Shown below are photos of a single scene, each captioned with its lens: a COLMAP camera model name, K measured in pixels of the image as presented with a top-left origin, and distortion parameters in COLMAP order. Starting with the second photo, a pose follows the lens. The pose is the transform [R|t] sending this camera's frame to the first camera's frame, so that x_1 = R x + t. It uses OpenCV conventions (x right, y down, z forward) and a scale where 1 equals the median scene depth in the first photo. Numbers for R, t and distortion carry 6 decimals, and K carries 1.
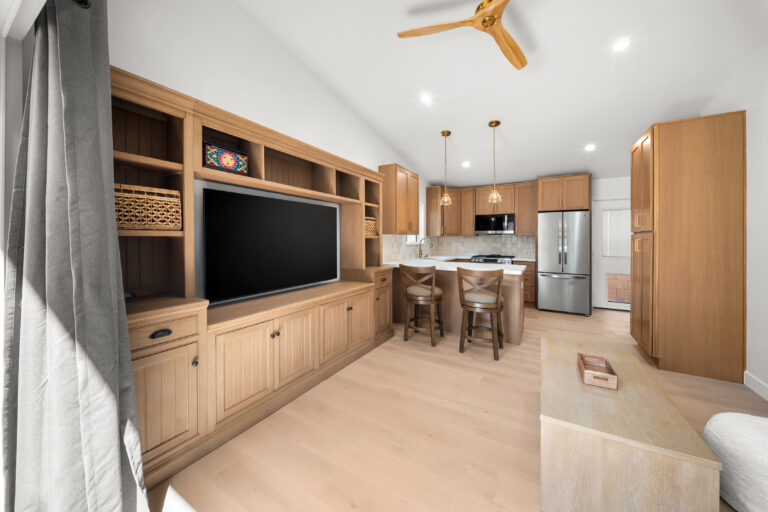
lens RADIAL K [[270.8, 0, 387.4], [0, 270.8, 240.8], [0, 0, 1]] dist [0.000724, -0.000141]
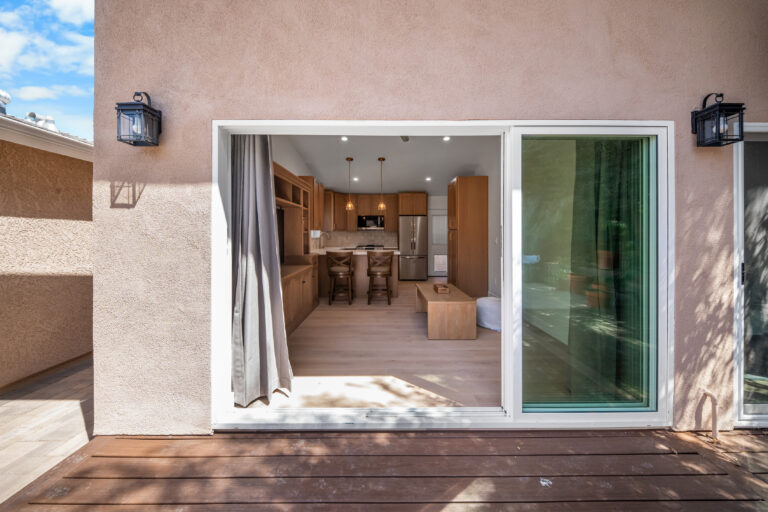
lens RADIAL K [[270.8, 0, 378.2], [0, 270.8, 239.2], [0, 0, 1]] dist [0.000724, -0.000141]
pose [[0.872948, -0.011689, 0.487673, -0.280316], [0.004557, 0.999865, 0.015808, 0.001524], [-0.487792, -0.011578, 0.872883, -0.256430]]
